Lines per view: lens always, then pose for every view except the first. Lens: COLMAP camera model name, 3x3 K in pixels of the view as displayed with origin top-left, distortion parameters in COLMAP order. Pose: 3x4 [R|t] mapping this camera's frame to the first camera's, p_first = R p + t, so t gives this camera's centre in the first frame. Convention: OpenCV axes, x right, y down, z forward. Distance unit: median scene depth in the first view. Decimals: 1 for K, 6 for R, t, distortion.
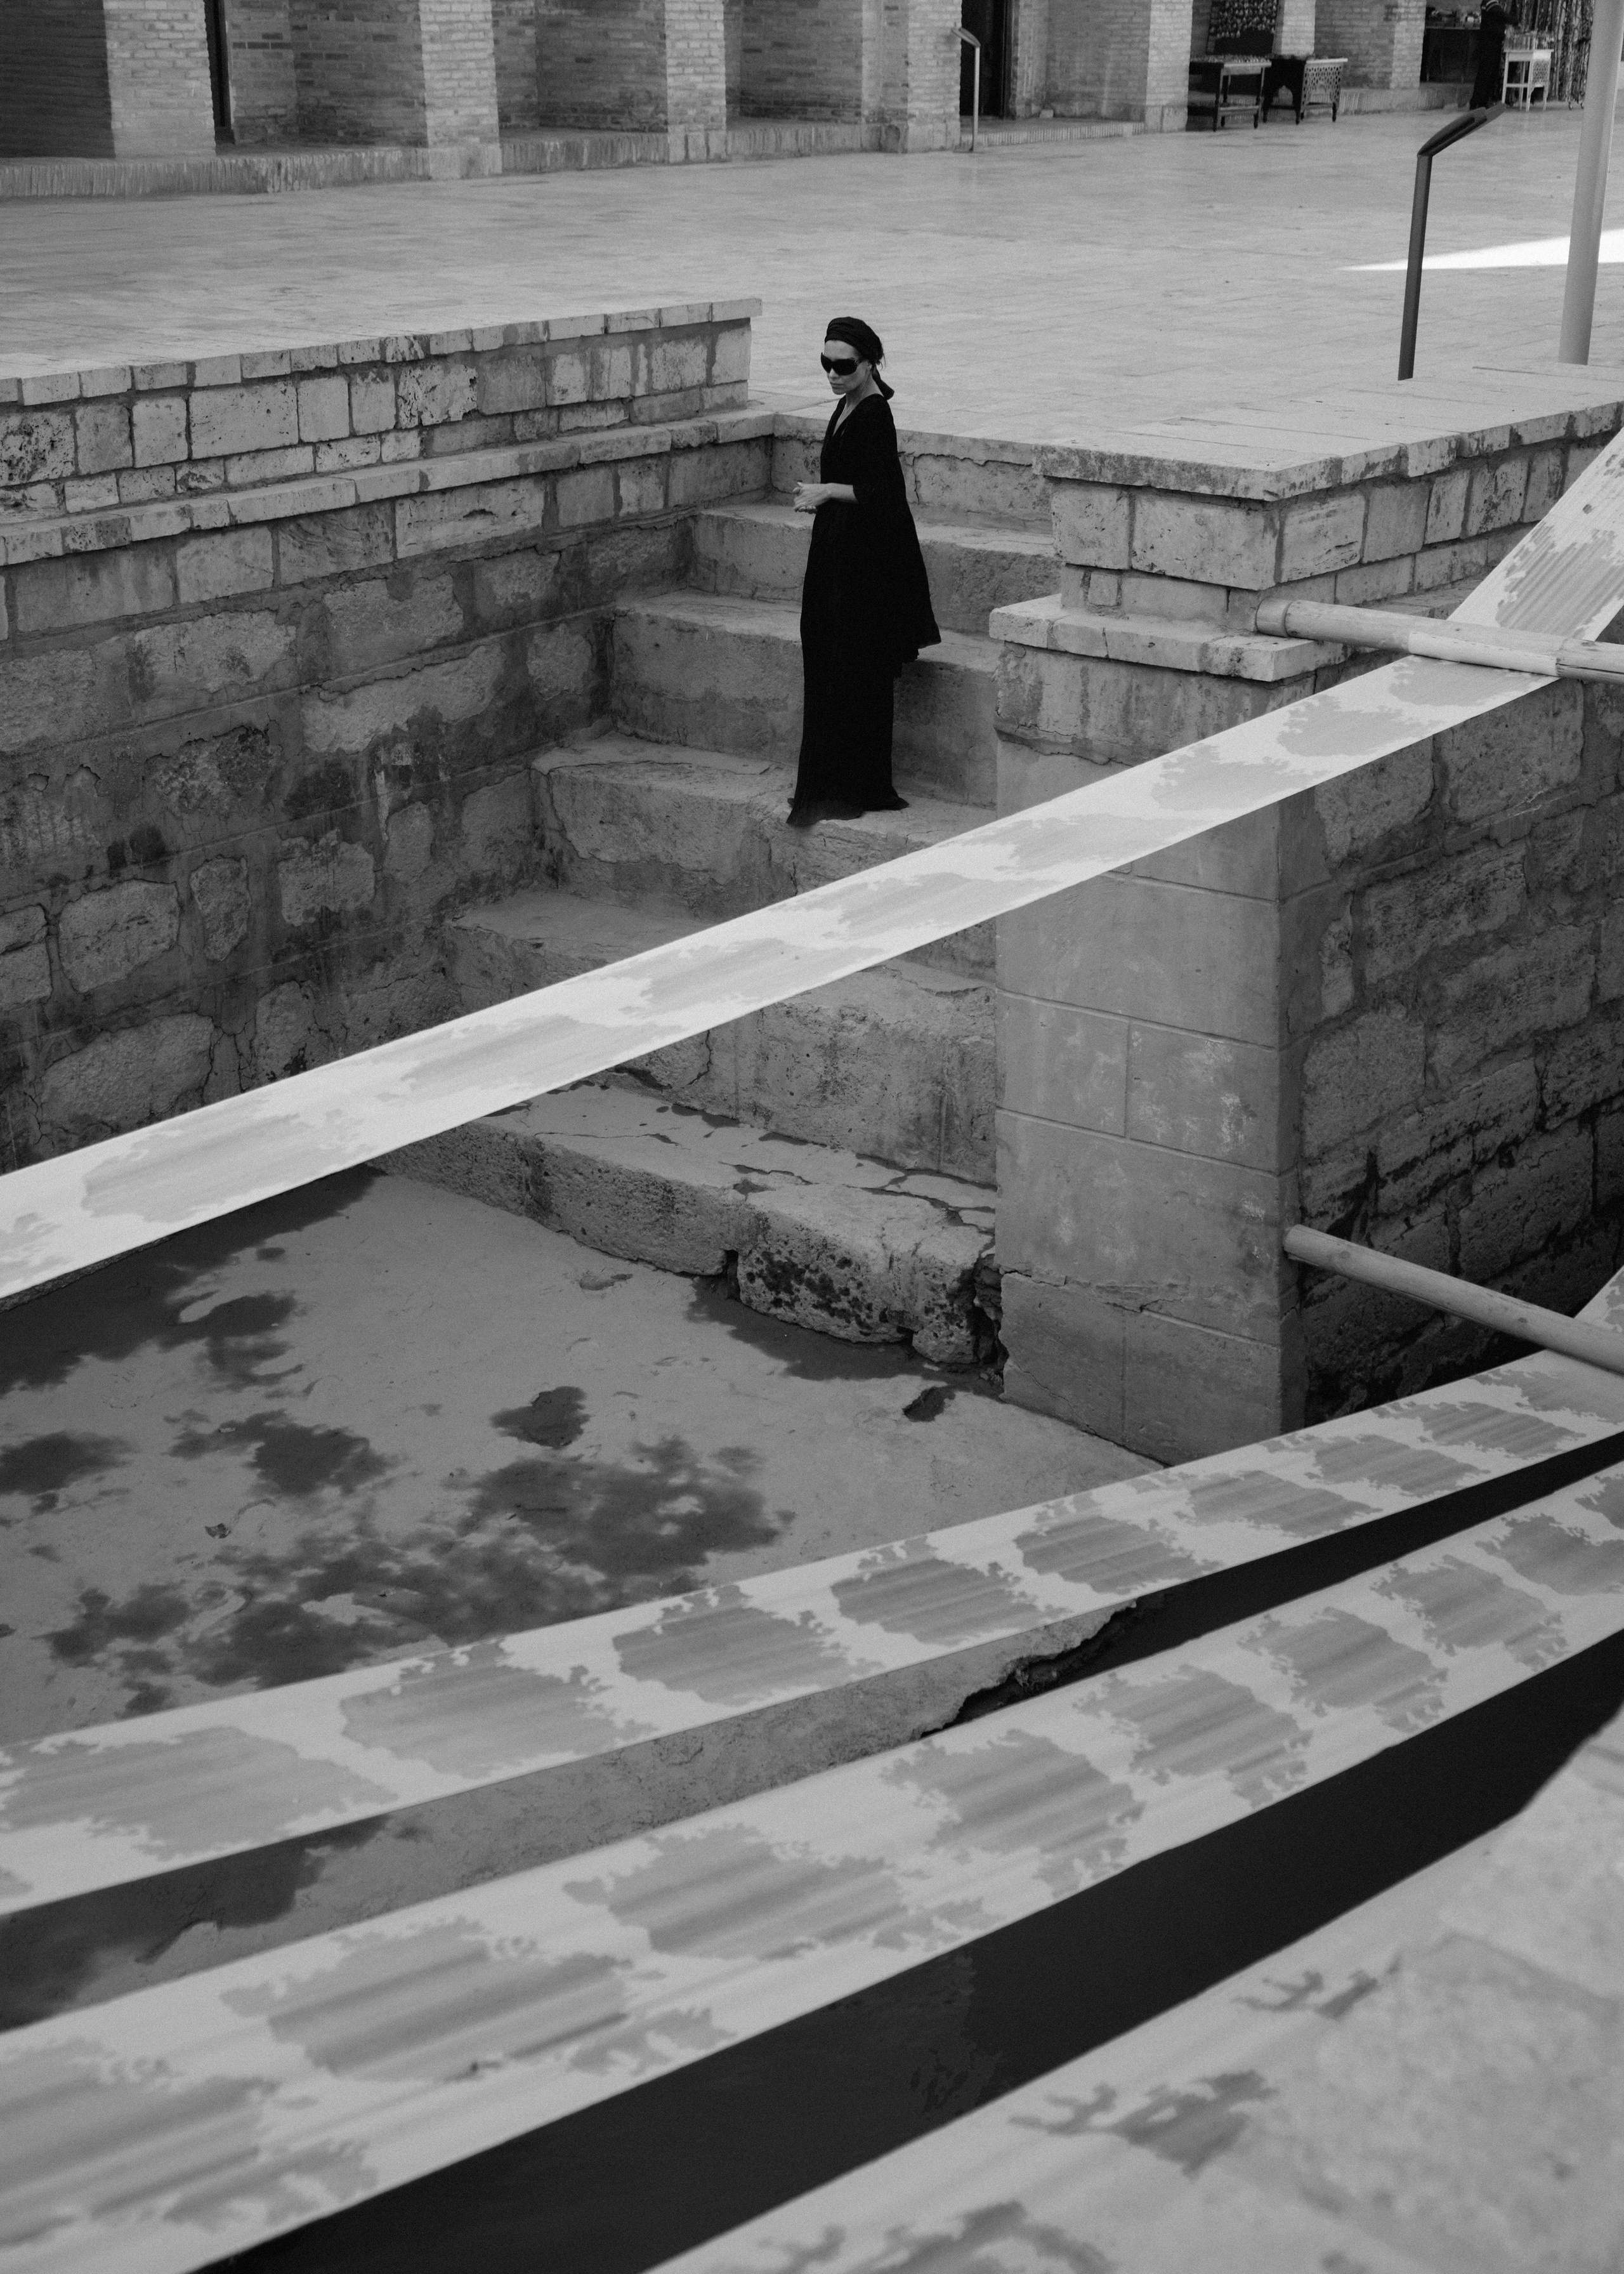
lens RADIAL K [[2847.1, 0, 812.0], [0, 2847.1, 1137.0], [0, 0, 1]] dist [0.025947, 0.051474]
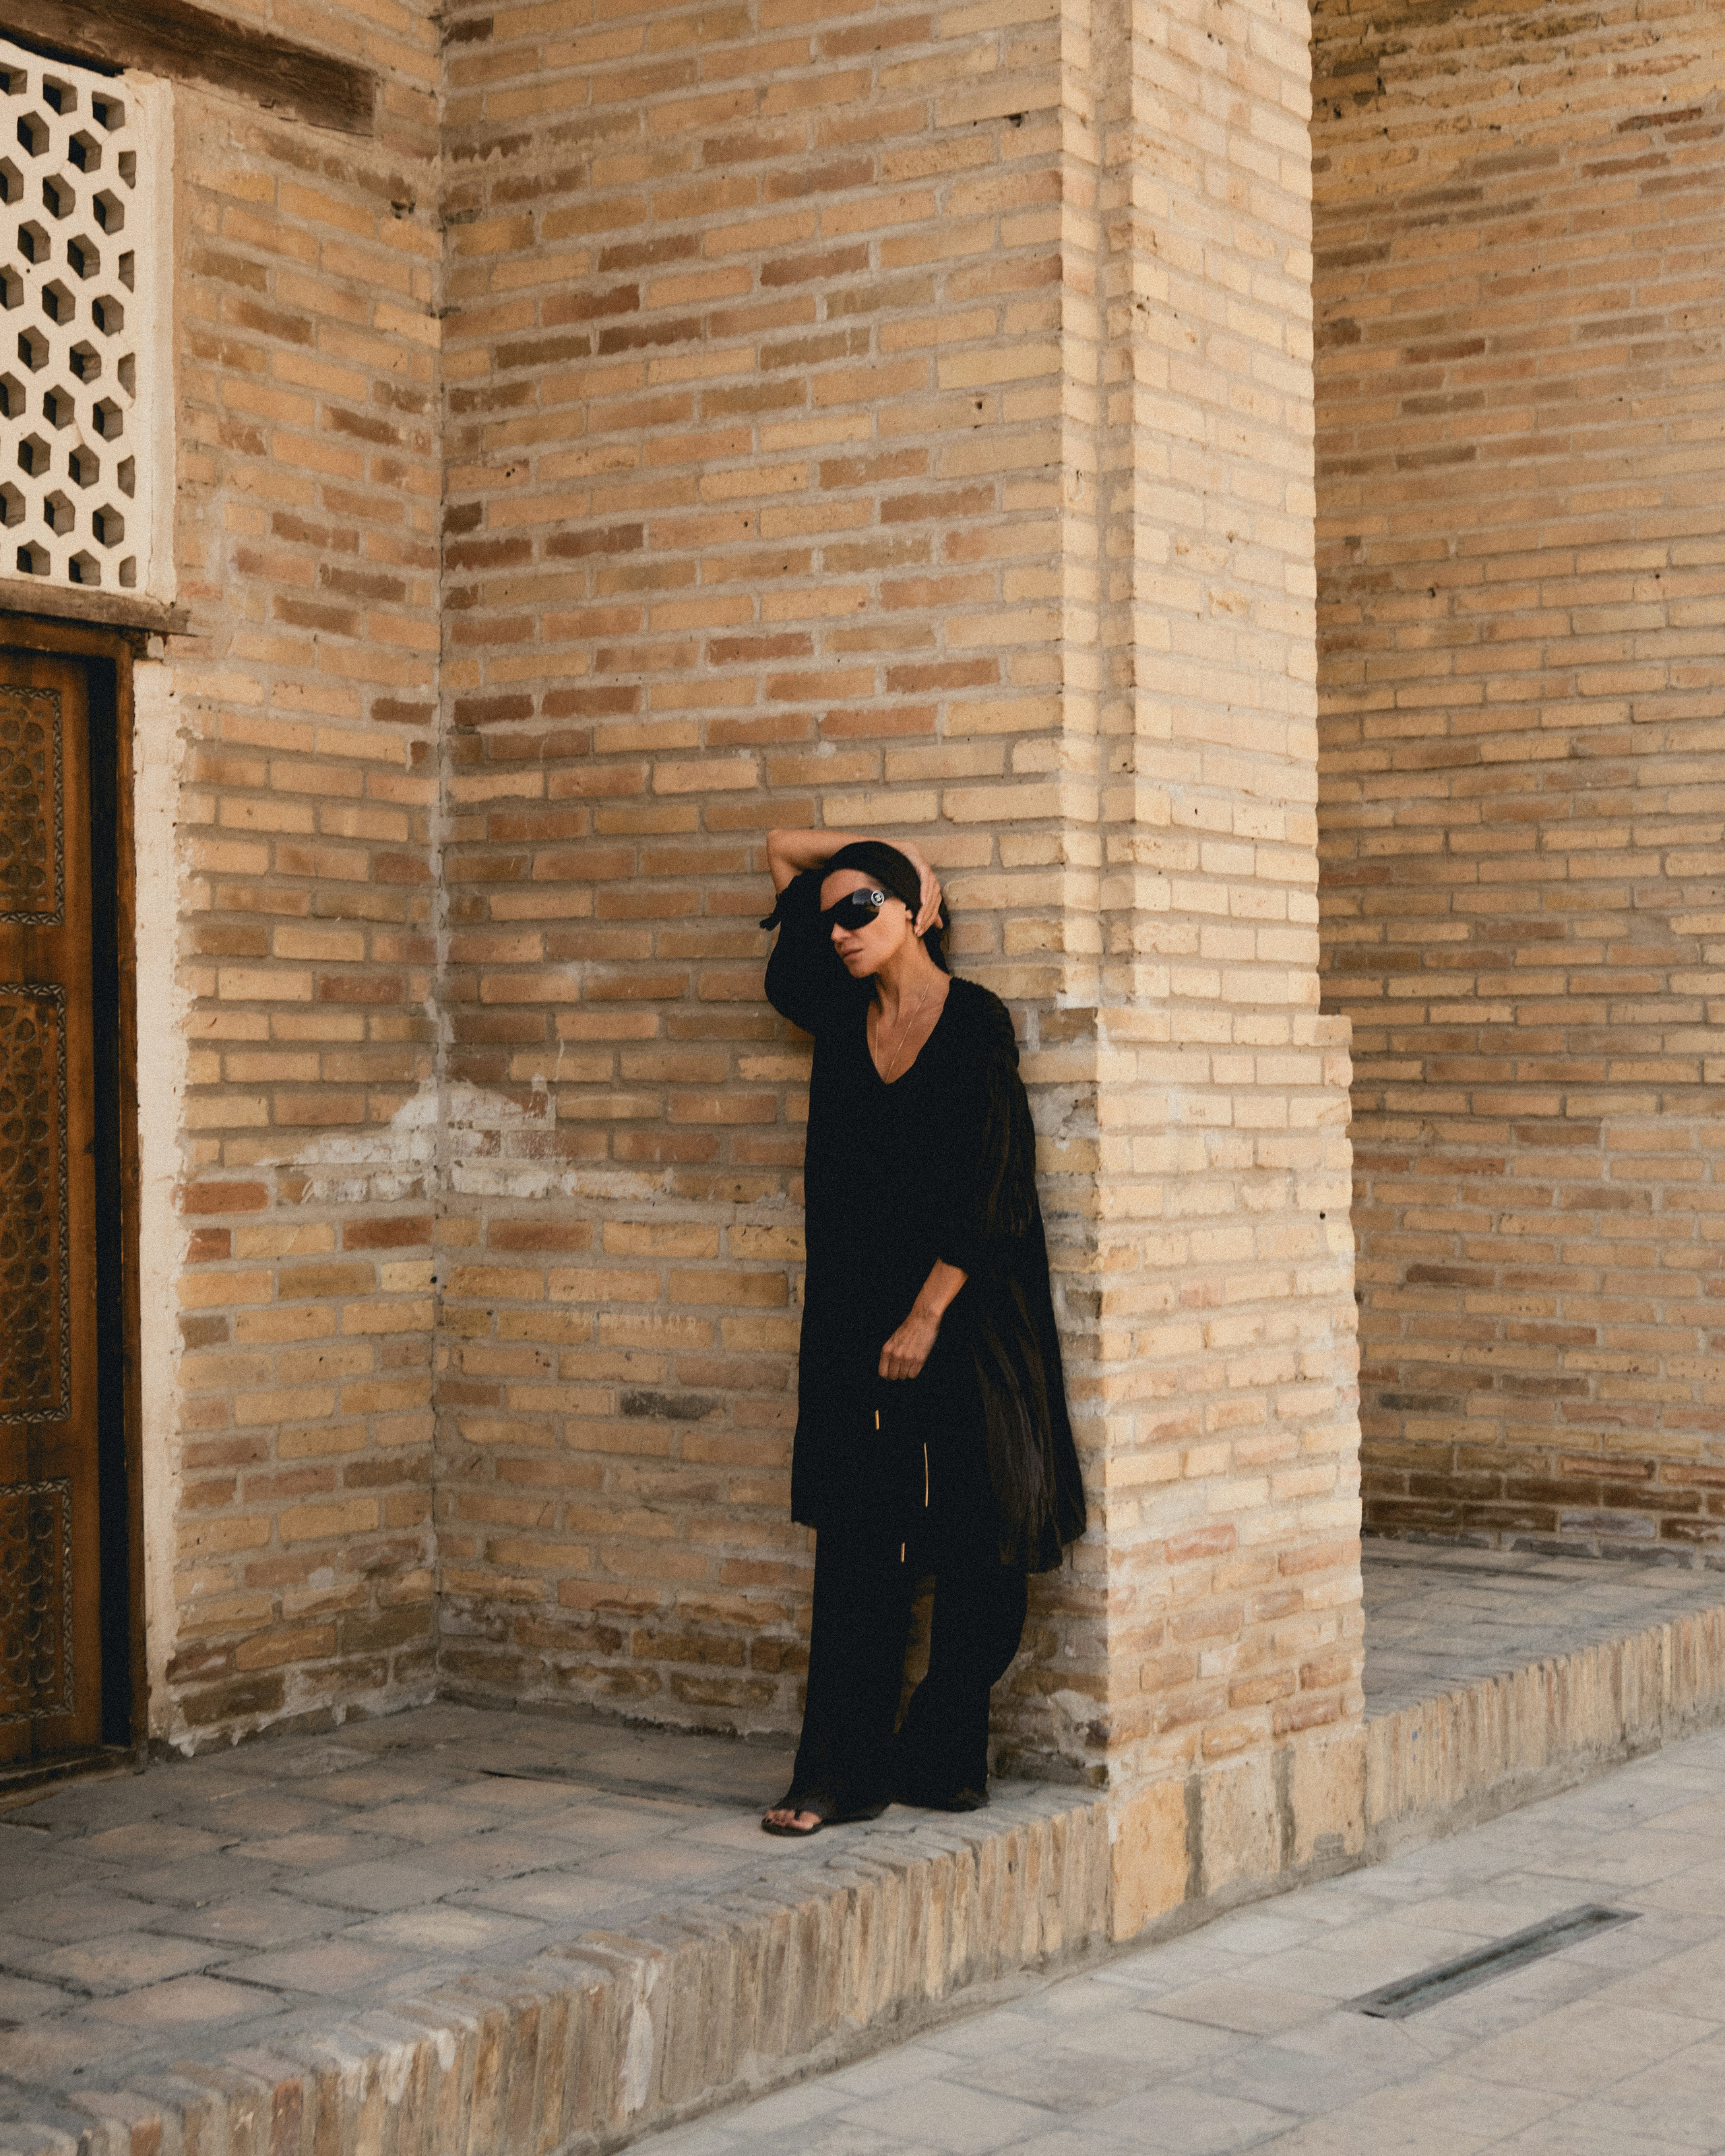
lens RADIAL K [[3674.3, 0, 862.5], [0, 3674.3, 1078.0], [0, 0, 1]] dist [0.366095, 0.024265]
pose [[0.999242, -0.011990, -0.037027, -0.055889], [-0.003018, 0.924621, -0.380876, -0.298452], [0.038802, 0.380699, 0.923885, 0.751910]]
